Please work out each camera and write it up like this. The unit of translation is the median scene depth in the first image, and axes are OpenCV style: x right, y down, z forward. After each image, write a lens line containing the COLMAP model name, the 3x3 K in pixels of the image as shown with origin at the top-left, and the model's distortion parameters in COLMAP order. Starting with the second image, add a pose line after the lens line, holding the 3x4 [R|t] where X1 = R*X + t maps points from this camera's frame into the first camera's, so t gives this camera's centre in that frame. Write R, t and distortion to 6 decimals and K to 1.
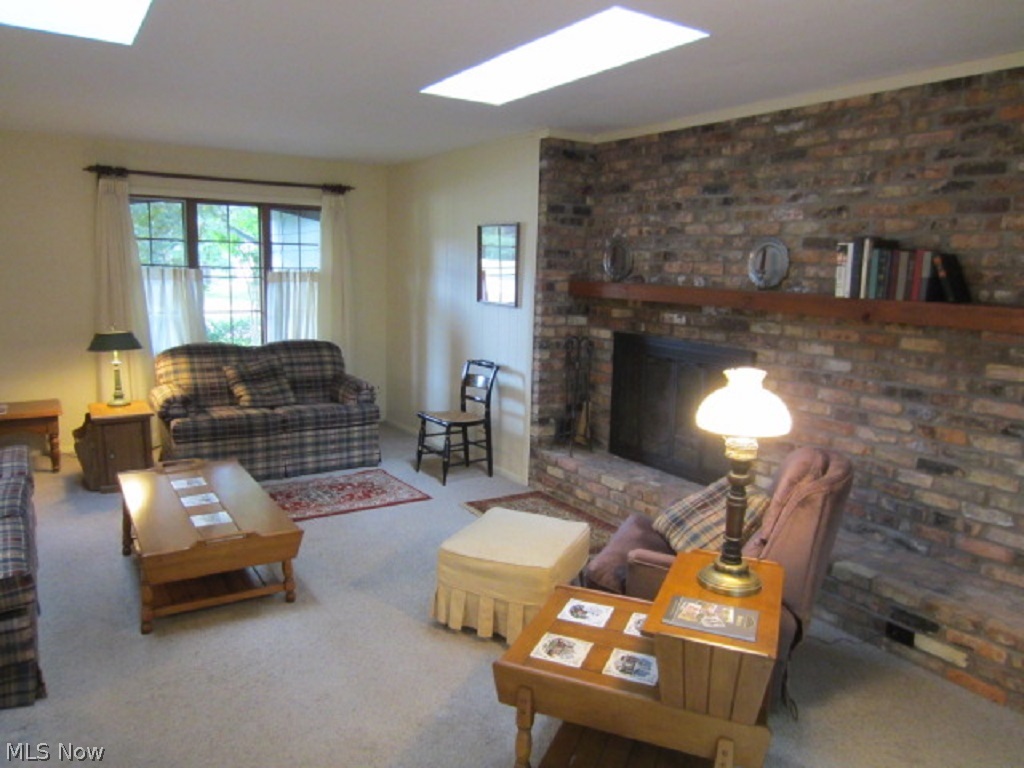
lens RADIAL K [[729.5, 0, 506.4], [0, 729.5, 383.0], [0, 0, 1]] dist [-0.029161, 0.010507]
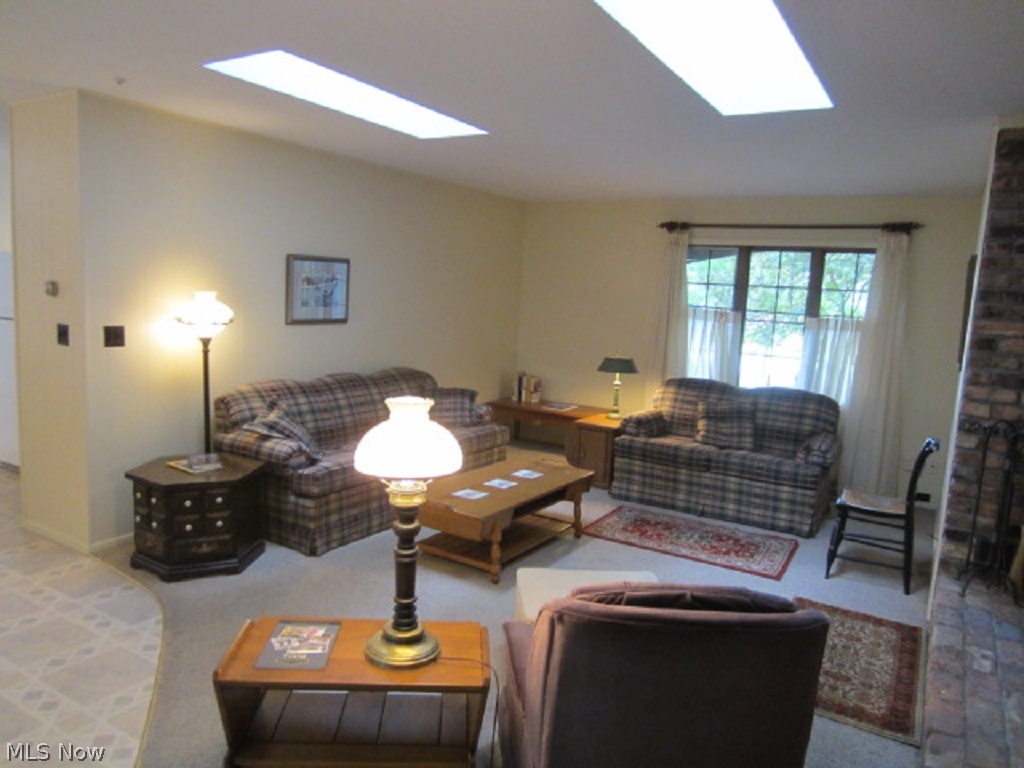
lens RADIAL K [[729.5, 0, 506.4], [0, 729.5, 383.0], [0, 0, 1]] dist [-0.029161, 0.010507]
pose [[0.435234, 0.111994, -0.893324, 0.442974], [-0.184199, 0.982321, 0.033409, -0.033193], [0.881273, 0.150008, 0.448169, 0.281555]]
